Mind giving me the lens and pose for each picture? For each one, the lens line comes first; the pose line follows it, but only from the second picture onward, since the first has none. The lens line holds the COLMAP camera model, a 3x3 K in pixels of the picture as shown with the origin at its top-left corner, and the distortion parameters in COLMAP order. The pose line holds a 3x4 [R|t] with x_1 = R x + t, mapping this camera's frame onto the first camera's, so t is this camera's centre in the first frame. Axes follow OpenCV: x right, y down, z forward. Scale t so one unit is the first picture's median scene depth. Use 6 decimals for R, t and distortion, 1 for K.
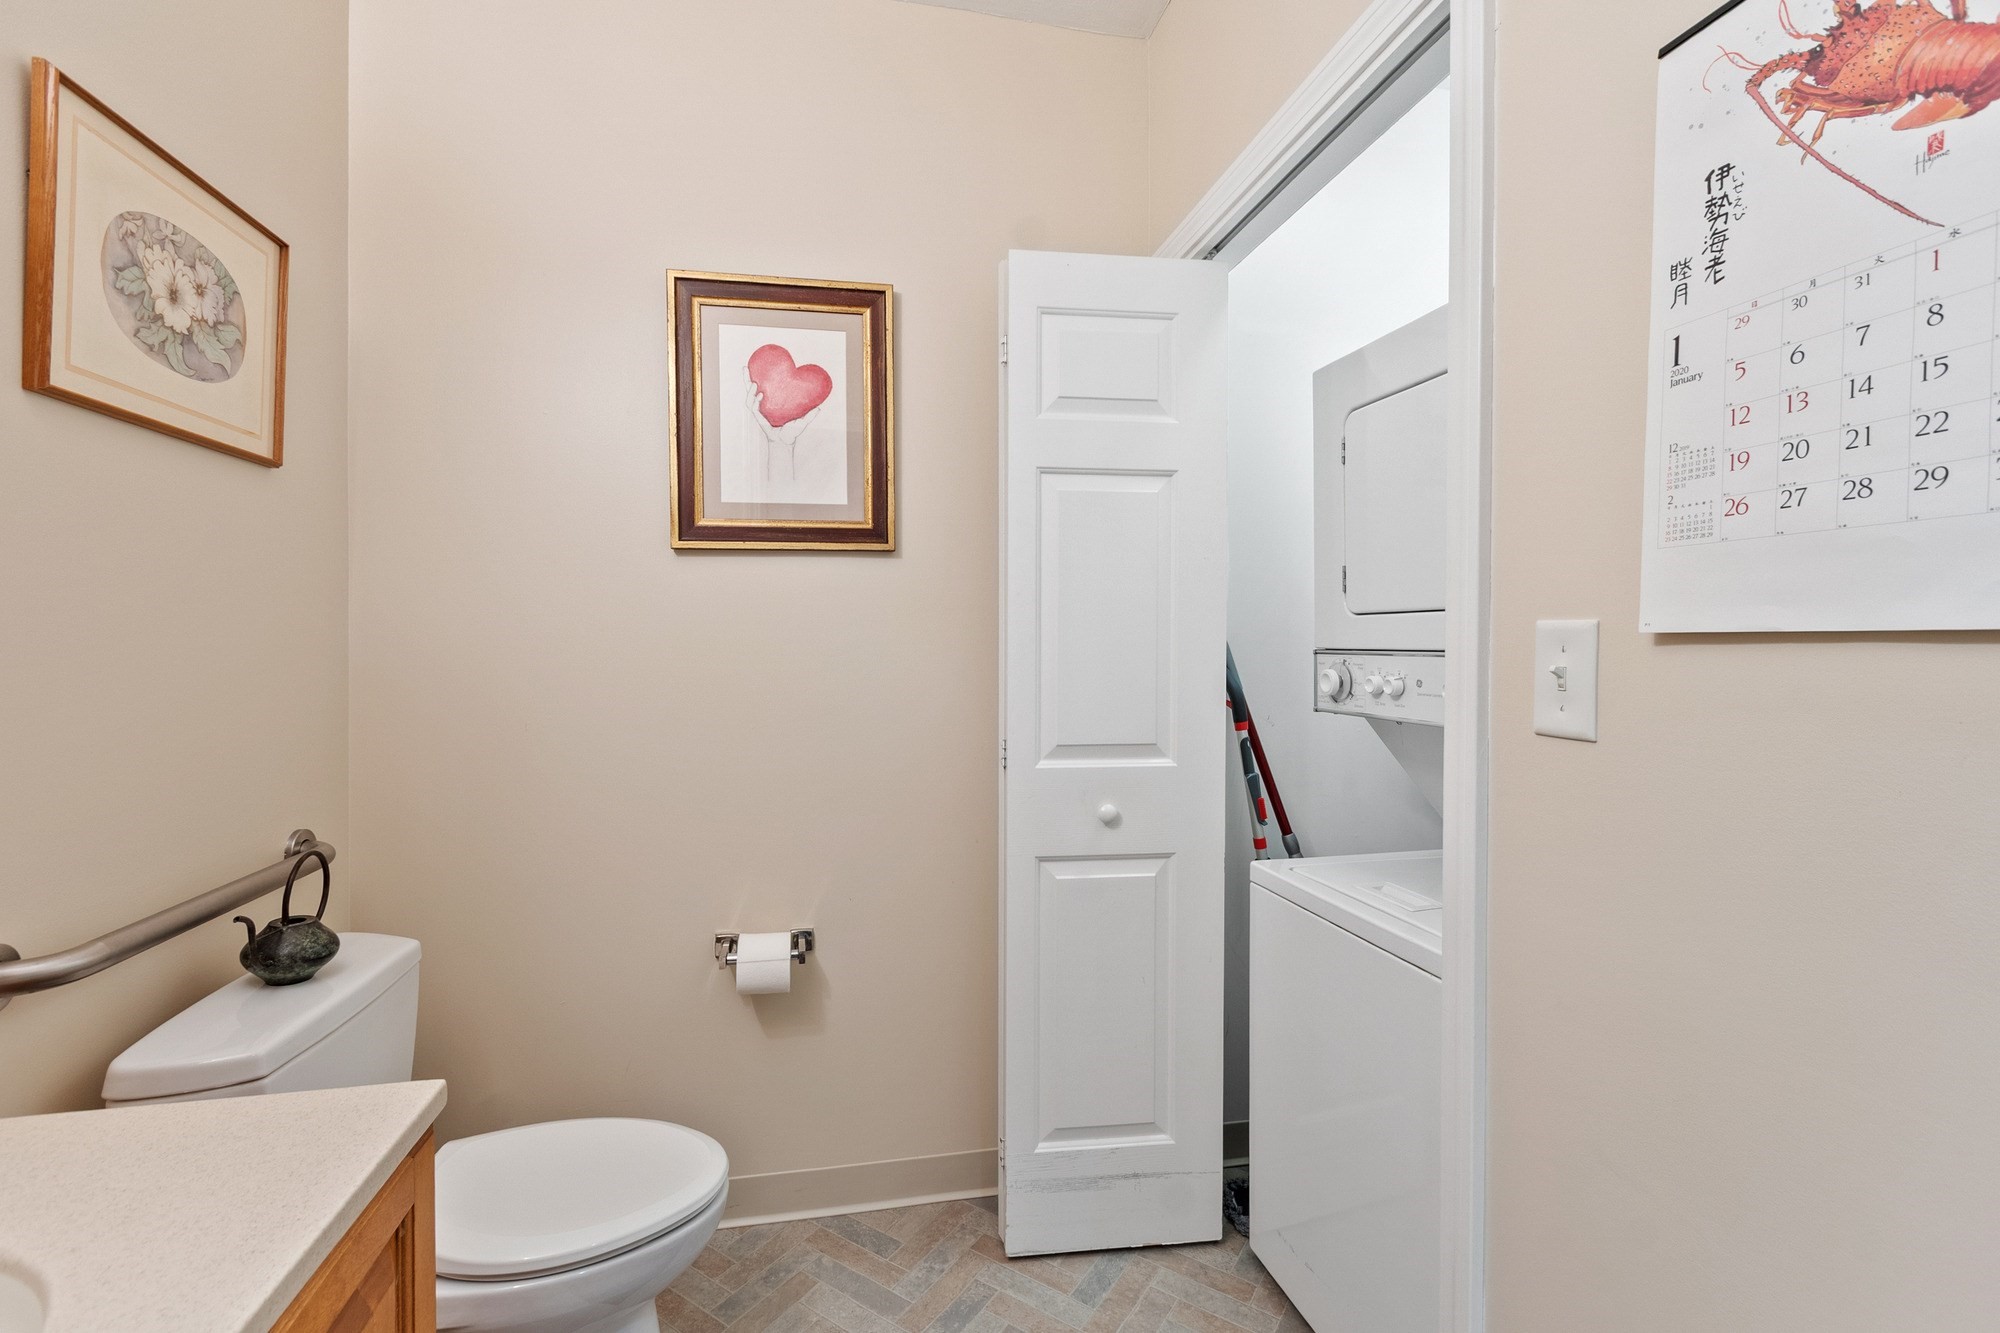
lens RADIAL K [[874.2, 0, 989.6], [0, 874.2, 653.1], [0, 0, 1]] dist [0.007104, -0.002545]
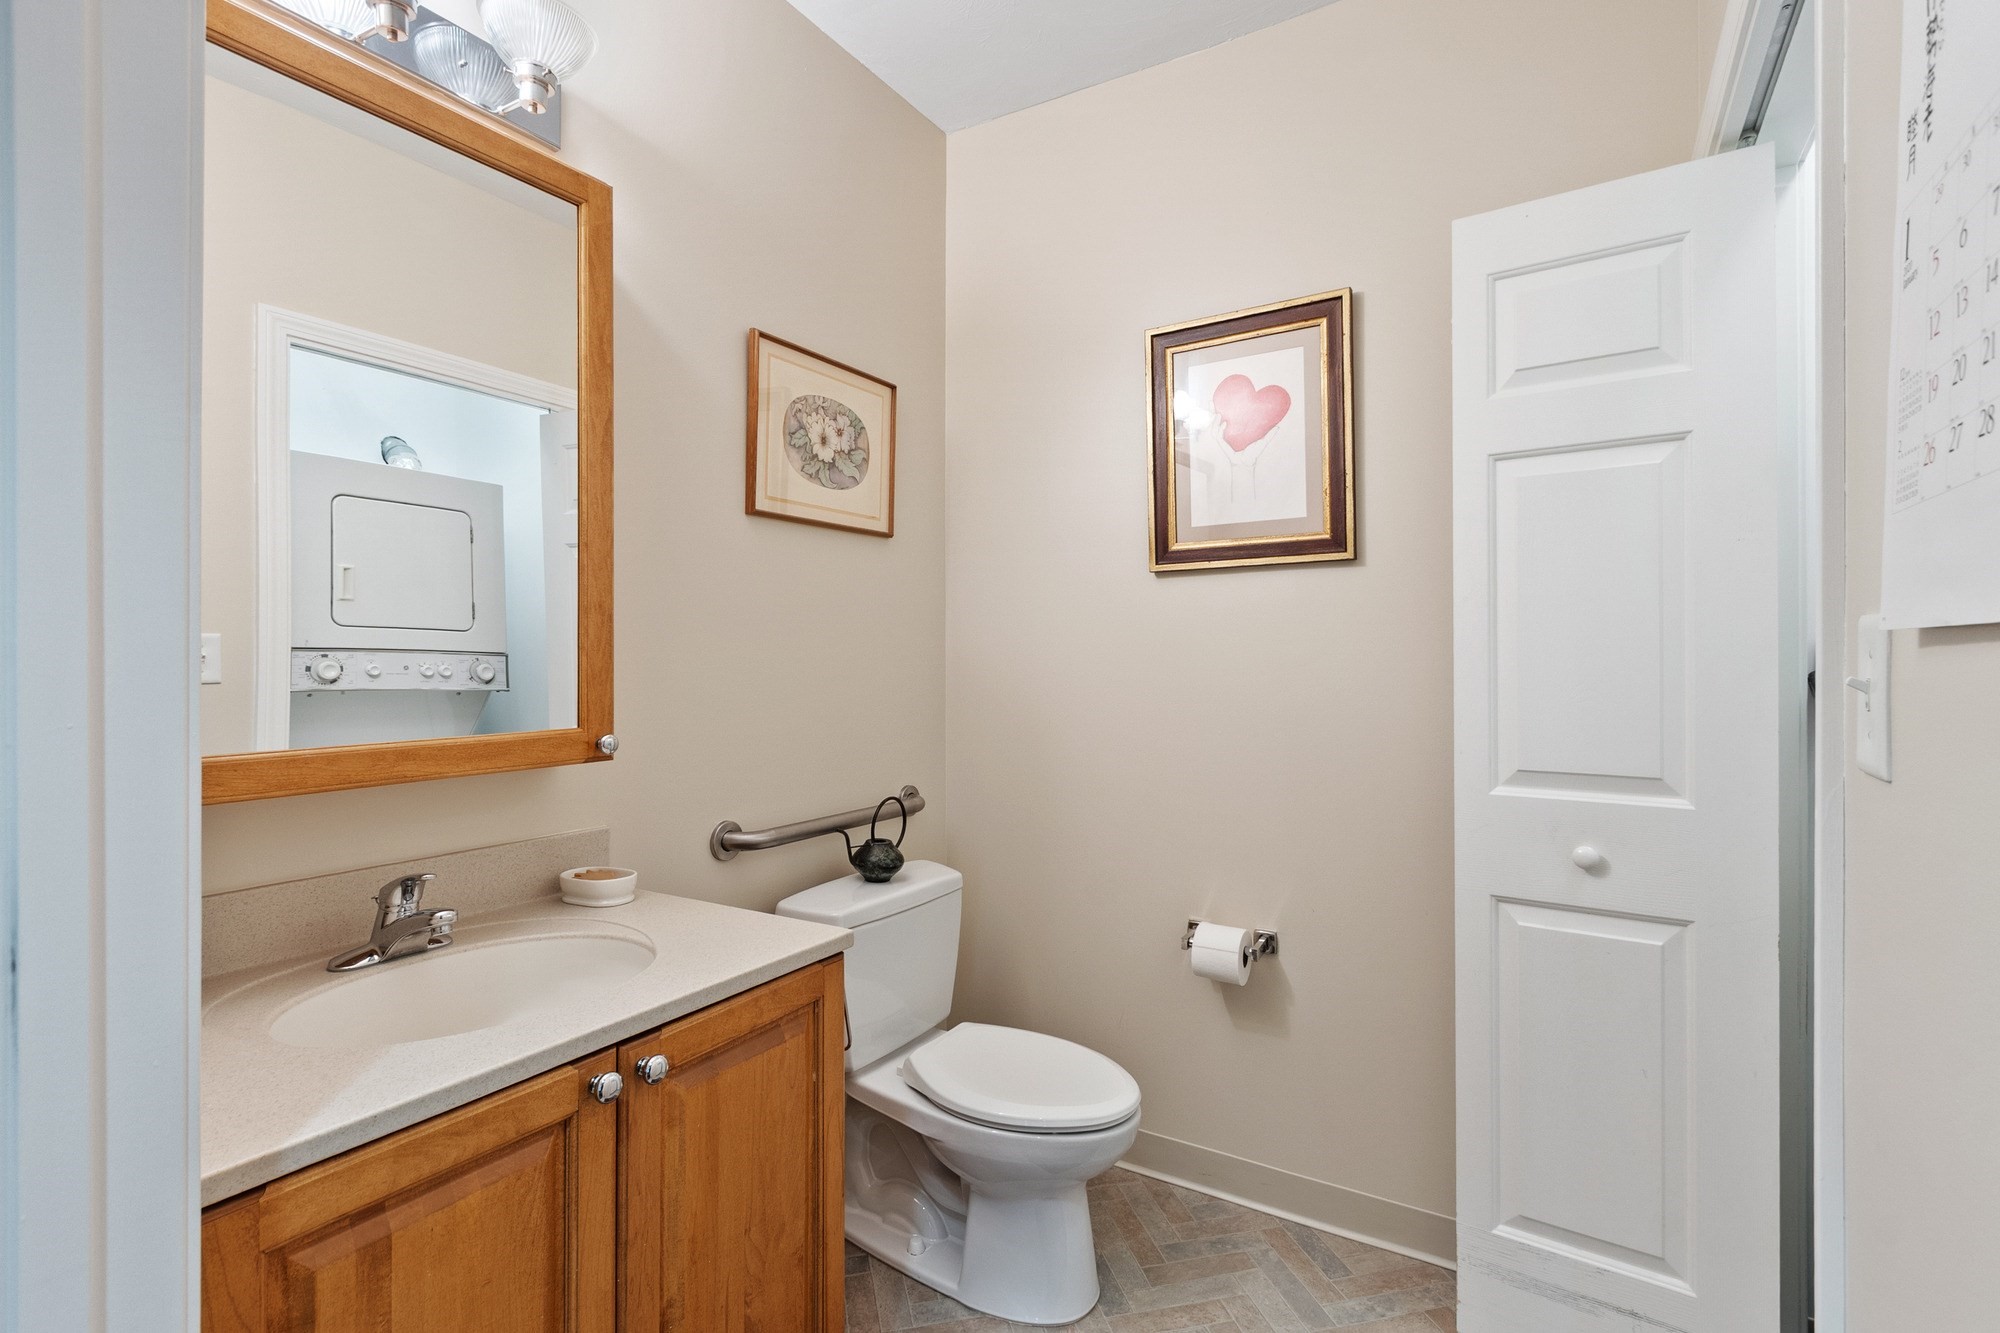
lens RADIAL K [[930.2, 0, 1000.8], [0, 930.2, 661.6], [0, 0, 1]] dist [0.008454, -0.000098]
pose [[0.741775, -0.000710, -0.670648, 0.315896], [-0.004220, 0.999975, -0.005727, 0.004846], [0.670635, 0.007078, 0.741753, -0.031701]]
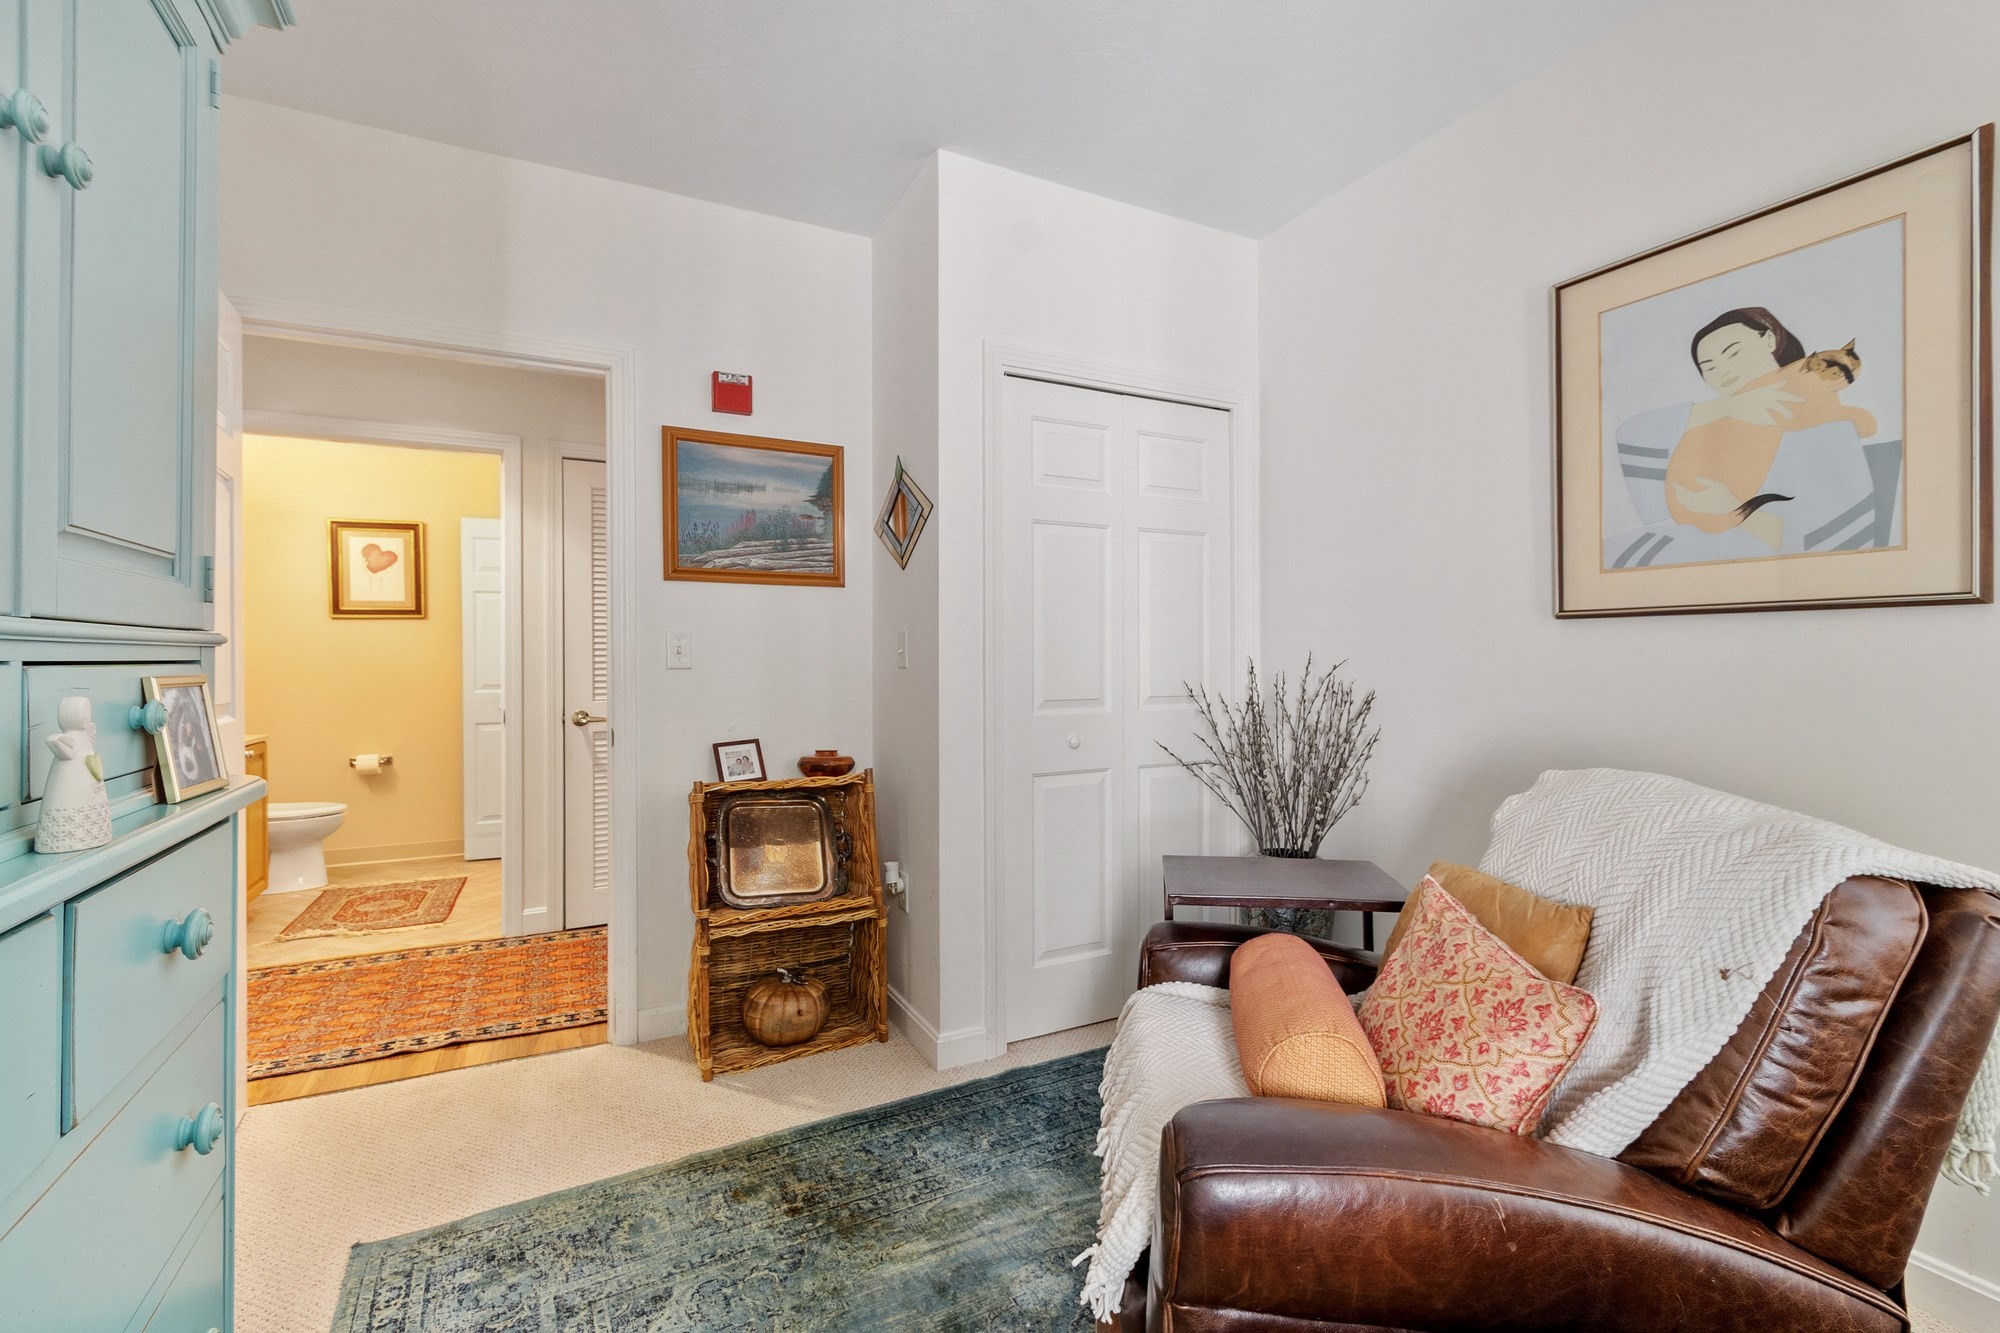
lens RADIAL K [[874.2, 0, 989.5], [0, 874.2, 652.1], [0, 0, 1]] dist [0.007104, -0.002545]
pose [[0.963095, -0.009125, 0.269007, 0.925073], [0.013827, 0.999783, -0.015590, 0.063897], [-0.268806, 0.018734, 0.963012, -2.292907]]
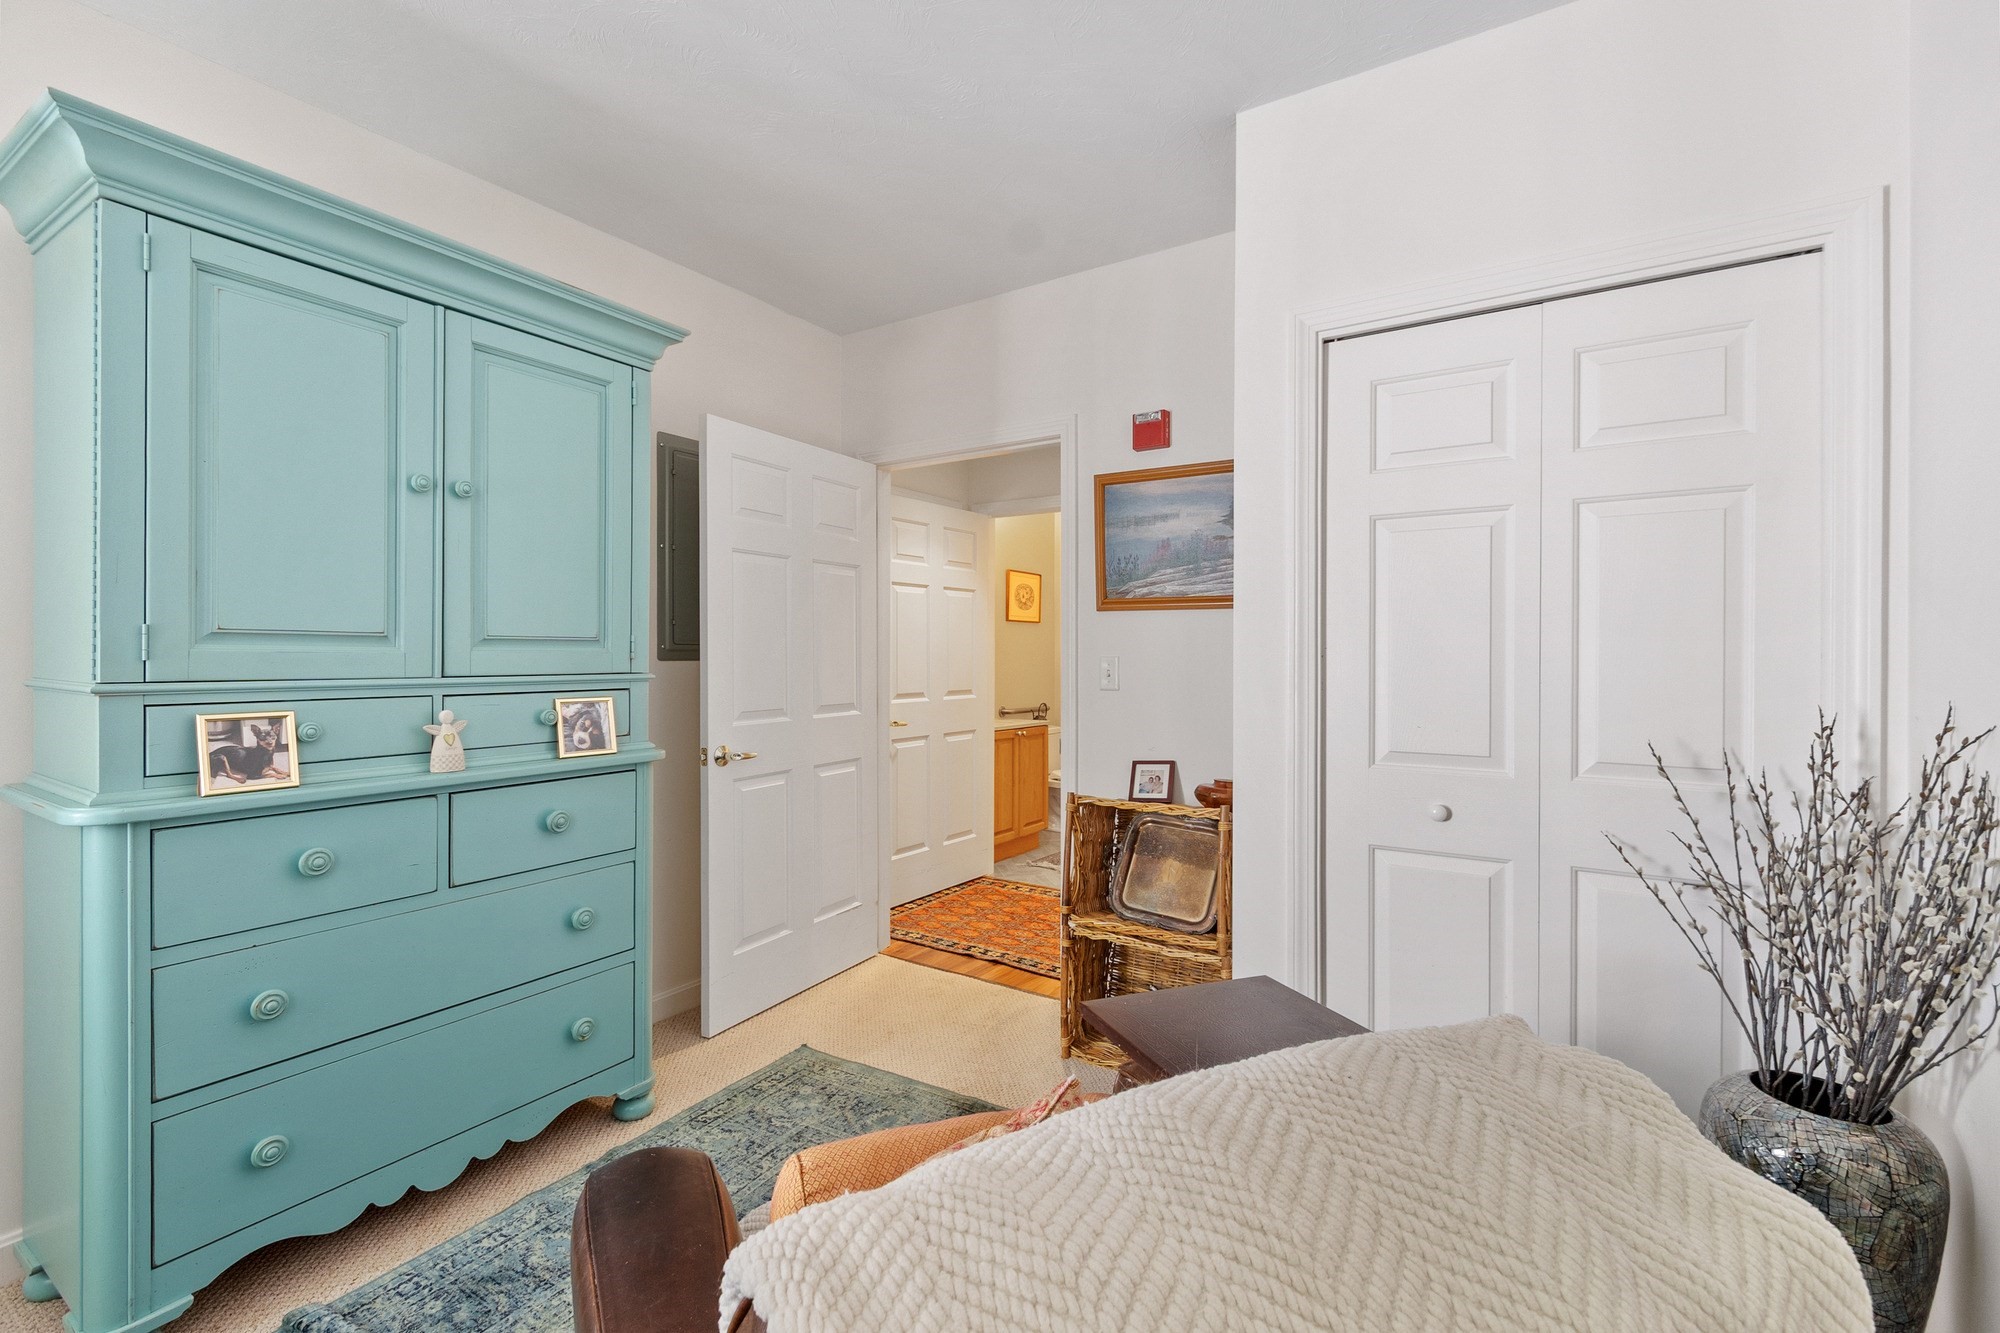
lens RADIAL K [[874.2, 0, 1004.1], [0, 874.2, 653.2], [0, 0, 1]] dist [0.007104, -0.002545]
pose [[0.718837, -0.007115, -0.695143, 1.881411], [-0.004615, 0.999877, -0.015006, 0.014885], [0.695164, 0.013994, 0.718715, -2.035019]]
